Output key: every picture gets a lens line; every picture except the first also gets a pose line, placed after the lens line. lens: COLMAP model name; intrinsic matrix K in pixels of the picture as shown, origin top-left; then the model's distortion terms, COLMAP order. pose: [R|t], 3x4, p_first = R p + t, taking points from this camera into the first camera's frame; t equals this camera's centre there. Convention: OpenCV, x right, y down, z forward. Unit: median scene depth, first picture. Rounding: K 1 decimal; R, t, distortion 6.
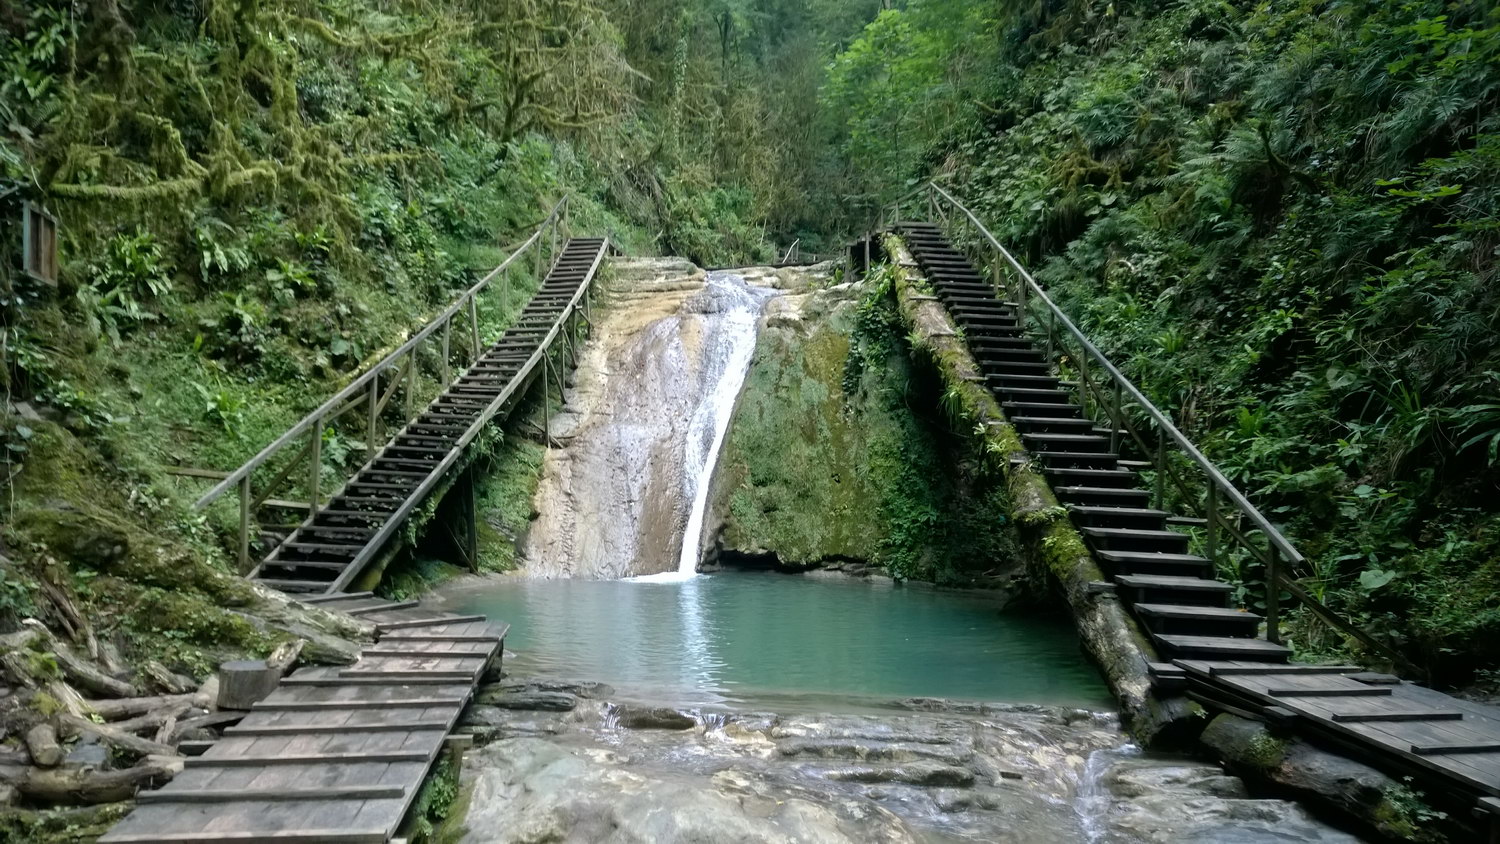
lens RADIAL K [[1132.6, 0, 750.0], [0, 1132.6, 397.3], [0, 0, 1]] dist [0.096175, -0.091817]
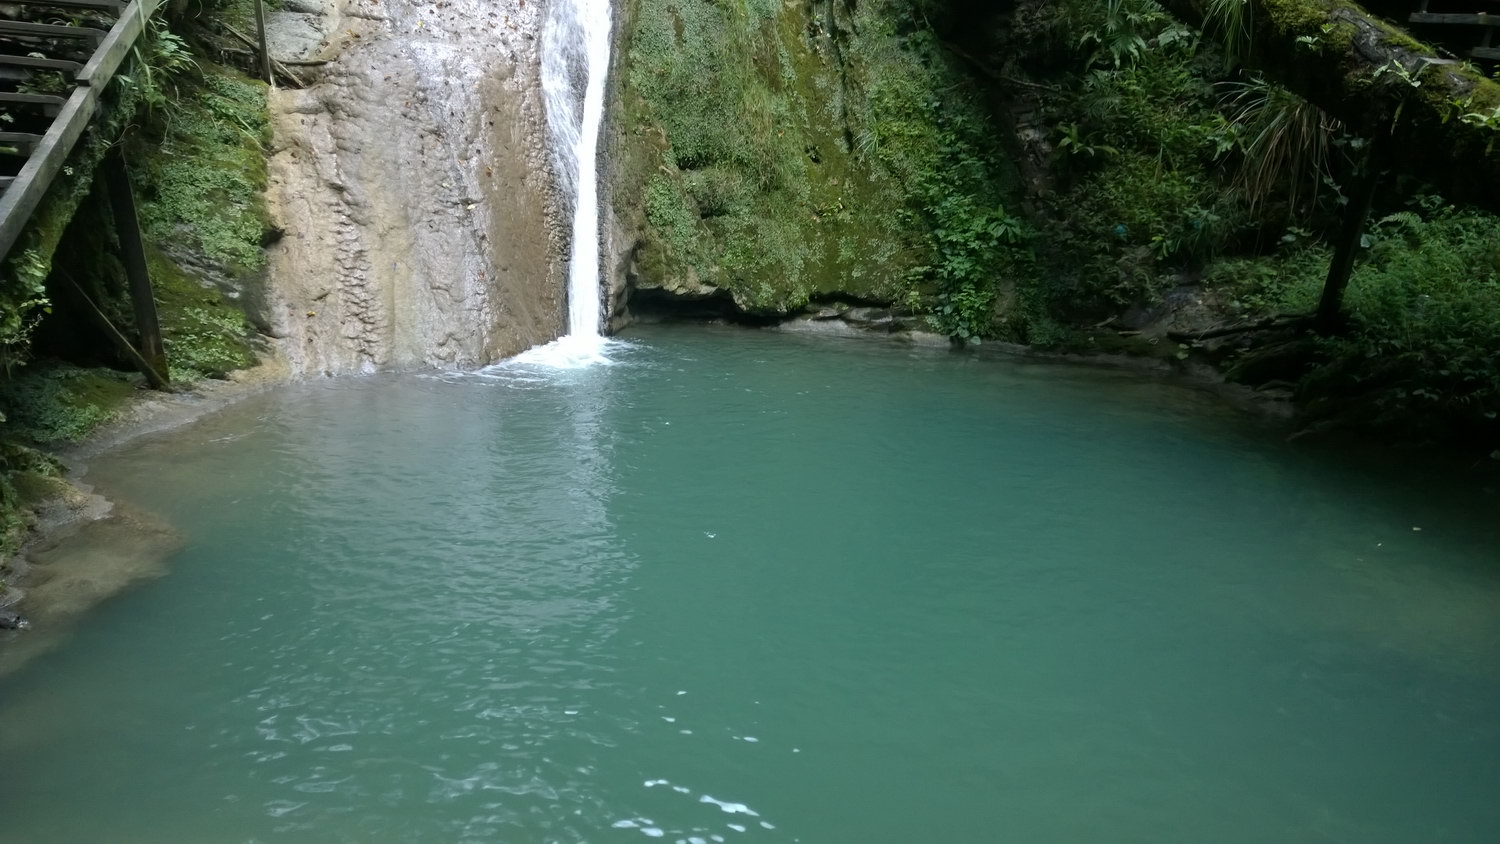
lens RADIAL K [[1132.6, 0, 750.0], [0, 1132.6, 397.3], [0, 0, 1]] dist [0.096175, -0.091817]
pose [[0.956481, -0.054651, 0.286630, -0.134413], [-0.037060, 0.951597, 0.305107, 0.014121], [-0.289430, -0.302452, 0.908159, 0.468967]]
